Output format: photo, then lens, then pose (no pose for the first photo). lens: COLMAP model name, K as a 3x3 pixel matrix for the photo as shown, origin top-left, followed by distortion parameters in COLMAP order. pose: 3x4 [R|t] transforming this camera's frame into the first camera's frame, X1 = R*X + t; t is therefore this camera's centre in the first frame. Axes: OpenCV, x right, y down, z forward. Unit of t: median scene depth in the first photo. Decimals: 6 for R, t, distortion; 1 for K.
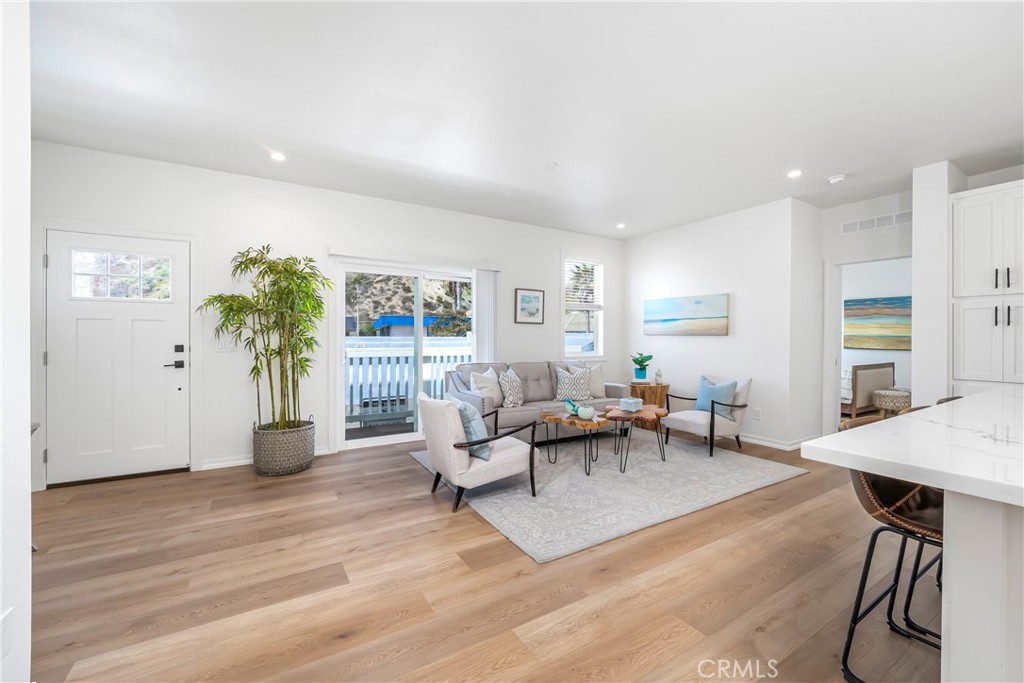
lens RADIAL K [[416.6, 0, 512.0], [0, 416.6, 341.5], [0, 0, 1]] dist [-0.010965, 0.000073]
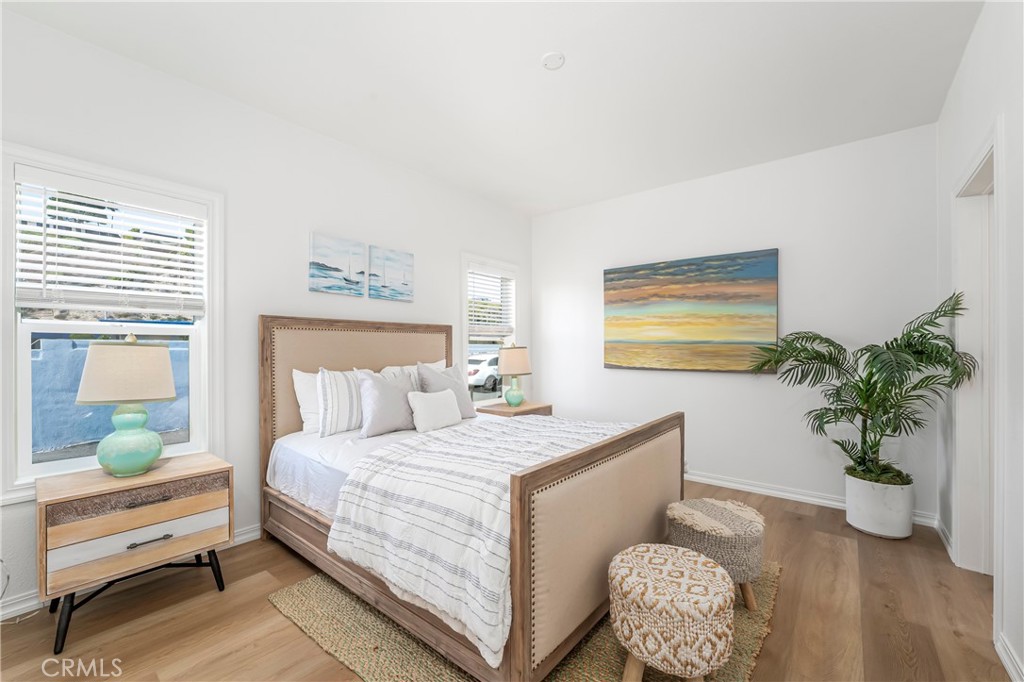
lens RADIAL K [[415.3, 0, 511.8], [0, 415.3, 347.3], [0, 0, 1]] dist [-0.010019, 0.000452]
pose [[0.946534, -0.006129, 0.322547, 0.550866], [0.009464, 0.999917, -0.008771, -0.004055], [-0.322467, 0.011355, 0.946513, 0.581074]]
